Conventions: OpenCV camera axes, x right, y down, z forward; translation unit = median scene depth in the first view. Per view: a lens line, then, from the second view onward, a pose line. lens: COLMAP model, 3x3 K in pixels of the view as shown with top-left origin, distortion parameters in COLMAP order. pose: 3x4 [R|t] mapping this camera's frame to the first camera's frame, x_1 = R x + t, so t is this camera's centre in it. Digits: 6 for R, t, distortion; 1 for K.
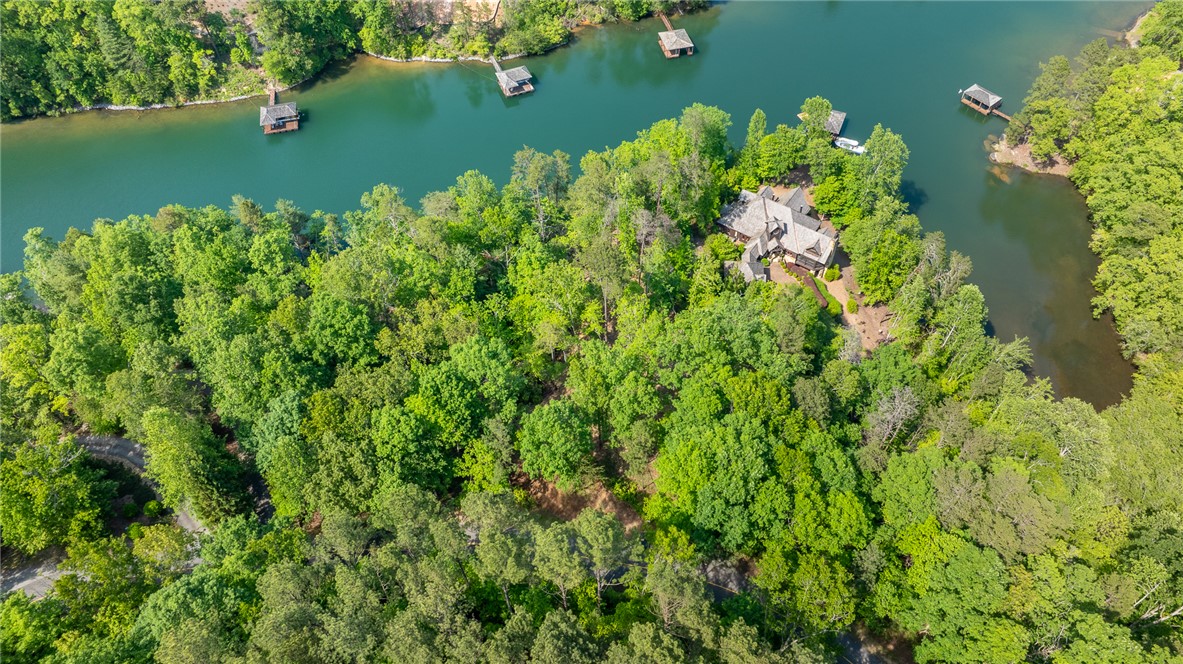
lens RADIAL K [[827.7, 0, 591.5], [0, 827.7, 332.0], [0, 0, 1]] dist [-0.061067, 0.125436]
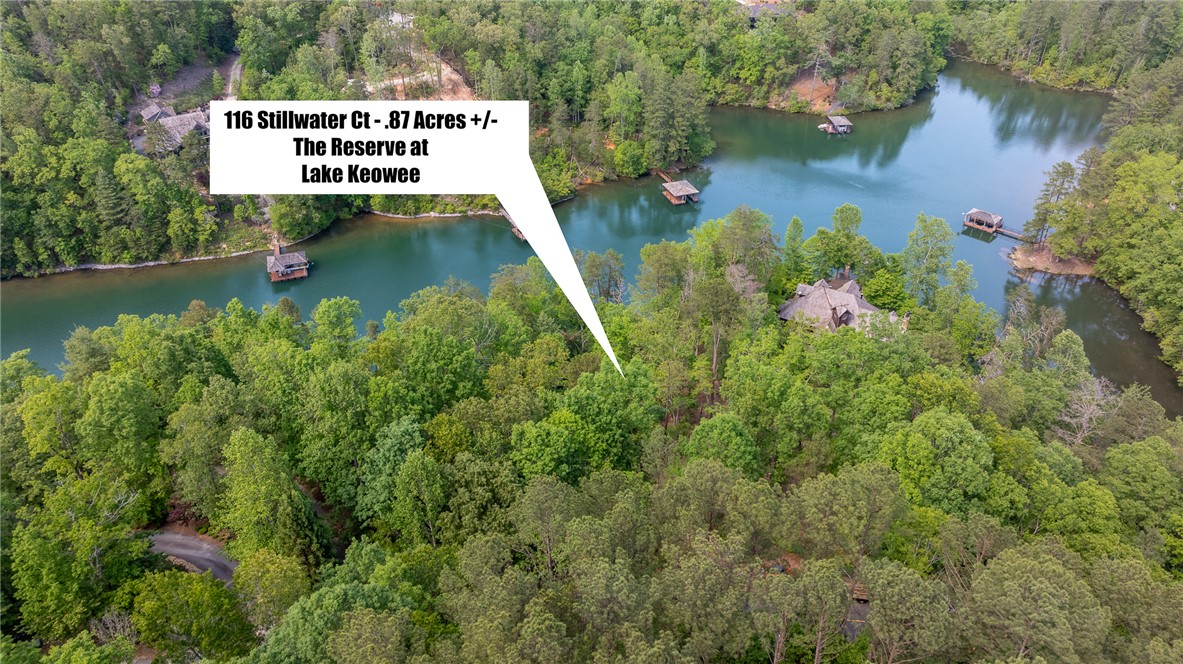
lens RADIAL K [[831.7, 0, 598.3], [0, 831.7, 327.3], [0, 0, 1]] dist [-0.007057, 0.084001]
pose [[0.993496, -0.057388, 0.098344, -0.122655], [0.084508, 0.950479, -0.299079, 0.122342], [-0.076311, 0.305444, 0.949147, 0.085735]]
